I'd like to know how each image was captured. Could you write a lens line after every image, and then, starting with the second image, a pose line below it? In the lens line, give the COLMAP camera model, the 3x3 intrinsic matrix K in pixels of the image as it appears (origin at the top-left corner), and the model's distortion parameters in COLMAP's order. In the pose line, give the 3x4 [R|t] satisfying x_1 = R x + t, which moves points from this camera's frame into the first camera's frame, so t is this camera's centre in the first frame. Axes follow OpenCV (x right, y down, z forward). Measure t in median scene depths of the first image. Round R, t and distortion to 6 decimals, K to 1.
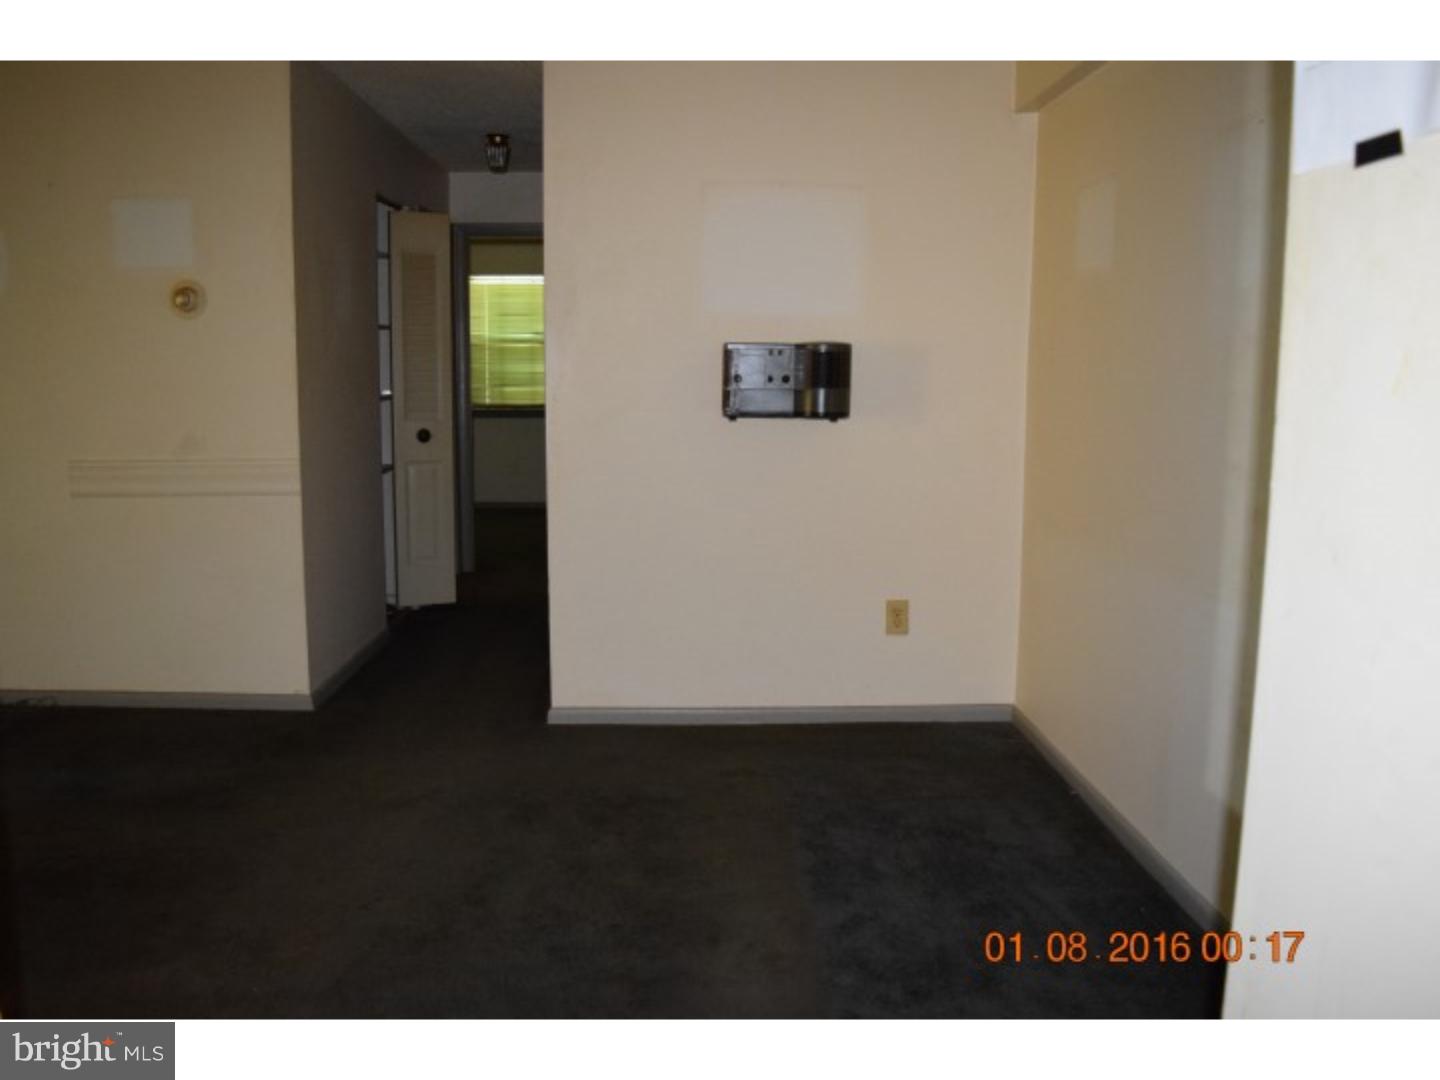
lens RADIAL K [[1211.2, 0, 720.0], [0, 1211.2, 540.0], [0, 0, 1]] dist [-0.000366, -0.001029]
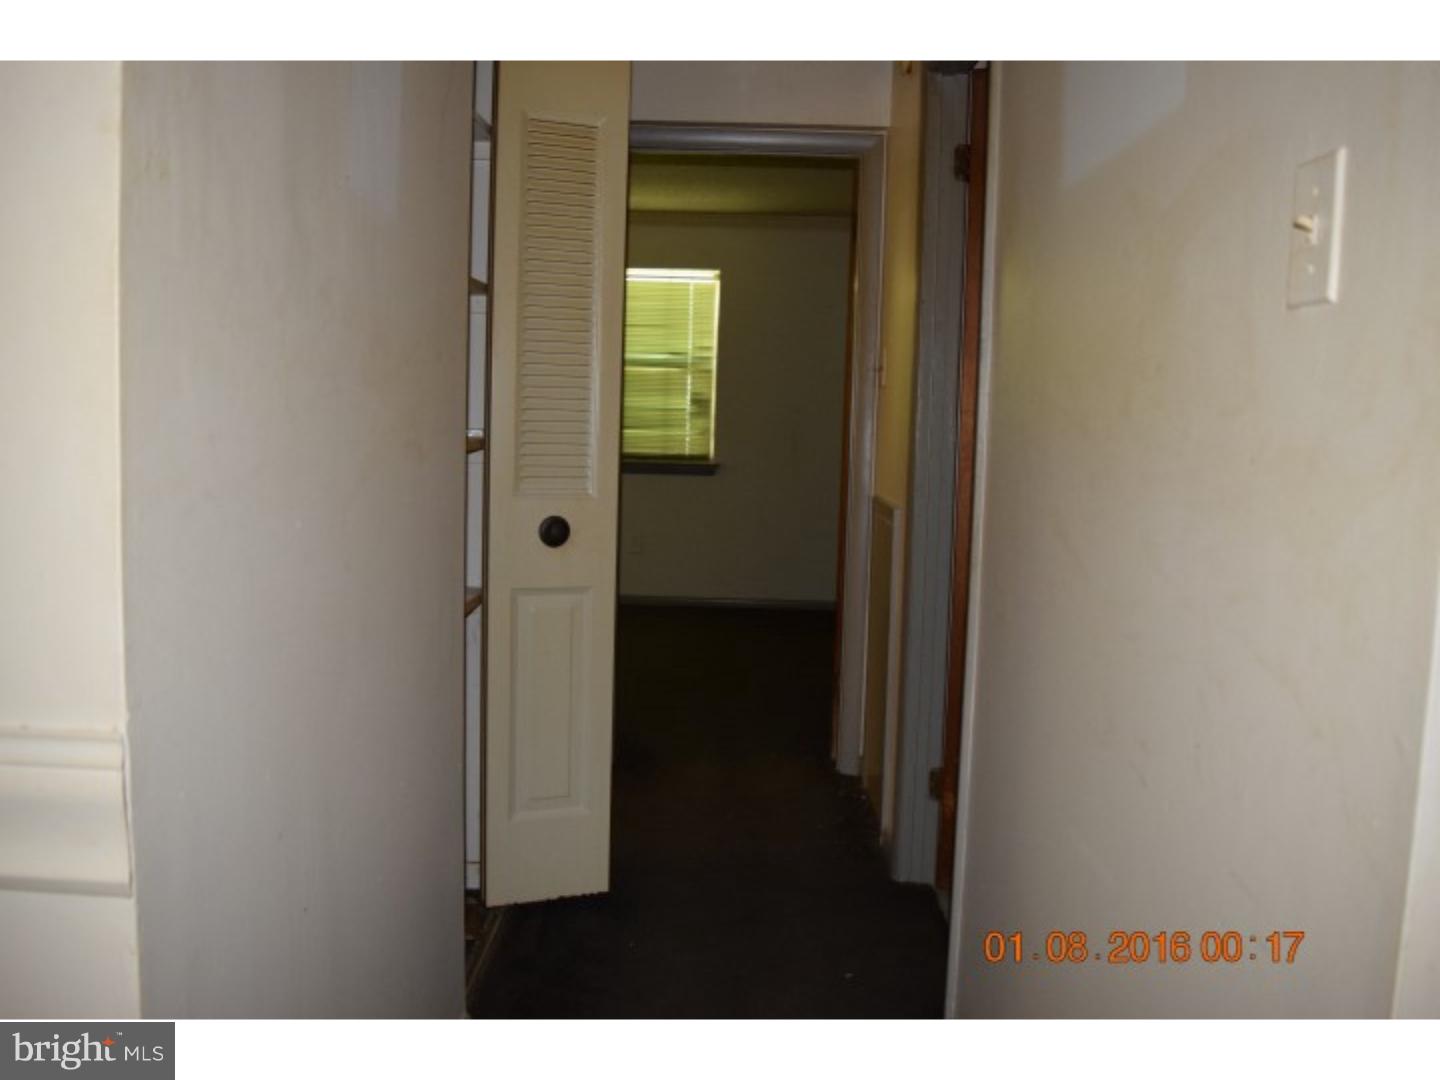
lens RADIAL K [[1172.4, 0, 720.0], [0, 1172.4, 540.0], [0, 0, 1]] dist [-0.120022, -0.005533]
pose [[0.999108, 0.020441, -0.036953, -0.165030], [-0.021735, 0.999153, -0.034940, -0.068025], [0.036208, 0.035712, 0.998706, 0.562742]]
